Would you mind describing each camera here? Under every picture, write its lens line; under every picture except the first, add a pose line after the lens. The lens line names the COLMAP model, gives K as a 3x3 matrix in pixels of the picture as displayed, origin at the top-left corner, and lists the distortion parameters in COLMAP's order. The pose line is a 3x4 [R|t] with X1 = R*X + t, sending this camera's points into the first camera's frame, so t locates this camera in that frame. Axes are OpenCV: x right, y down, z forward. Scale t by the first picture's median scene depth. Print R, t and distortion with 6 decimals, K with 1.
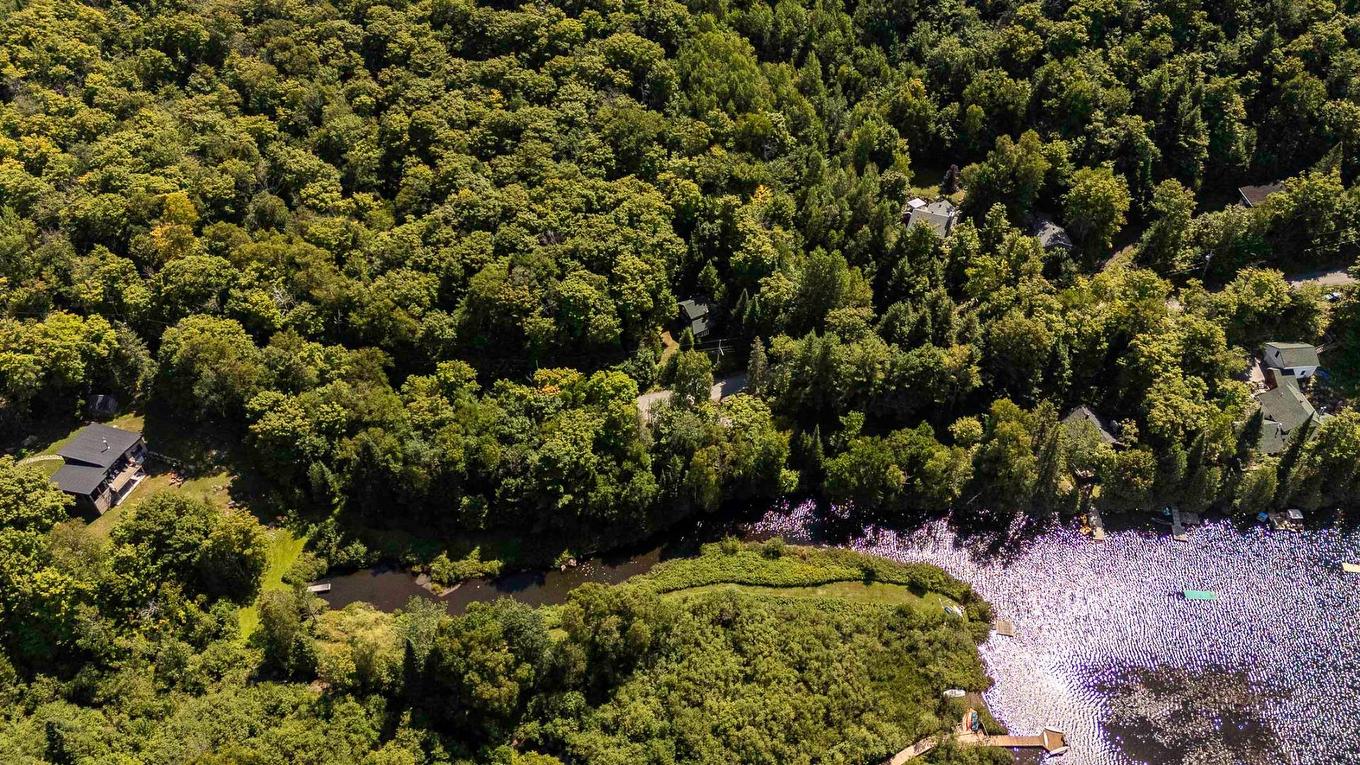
lens RADIAL K [[1002.7, 0, 676.7], [0, 1002.7, 380.7], [0, 0, 1]] dist [0.025213, -0.009126]
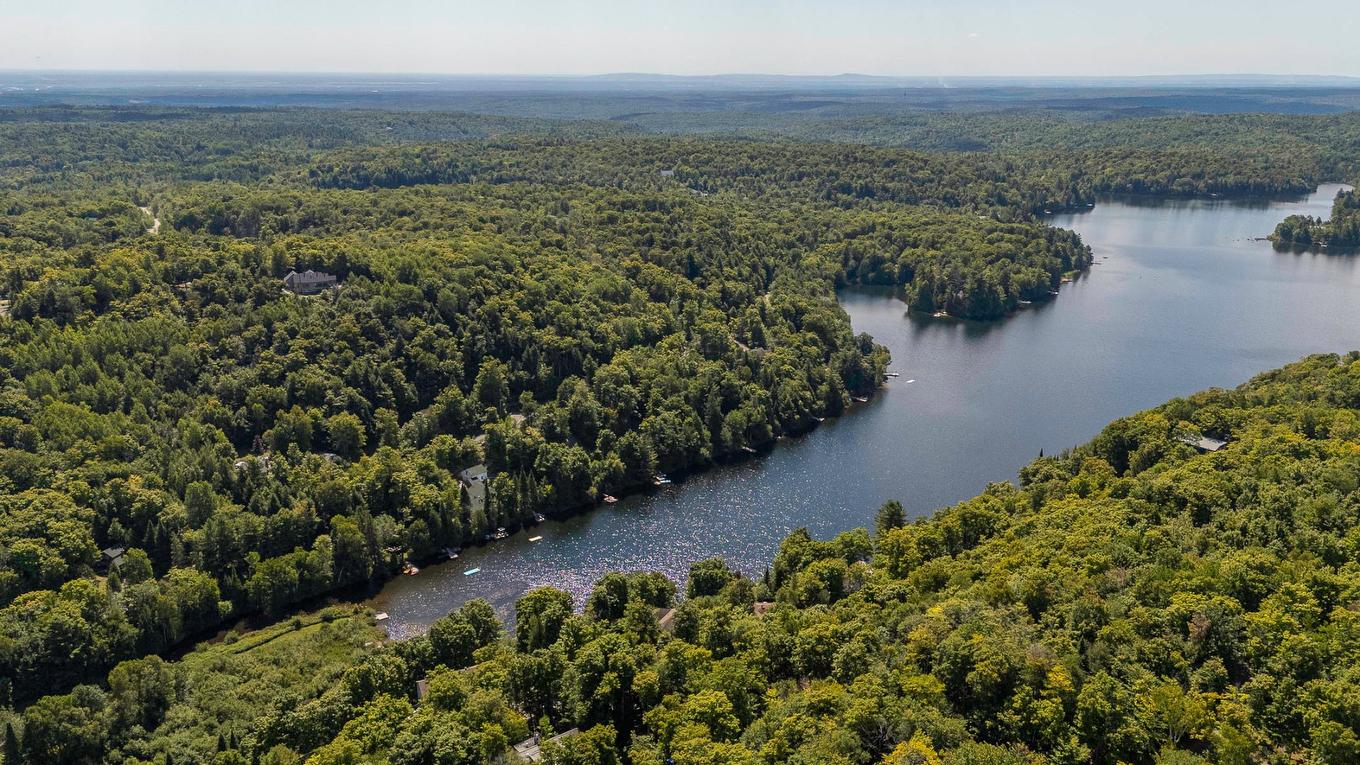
lens RADIAL K [[1002.7, 0, 679.6], [0, 1002.7, 383.6], [0, 0, 1]] dist [0.025213, -0.009126]
pose [[0.719259, -0.192477, 0.667547, -0.314234], [0.467621, 0.844740, -0.260278, 0.475779], [-0.513806, 0.499367, 0.697594, -0.550488]]
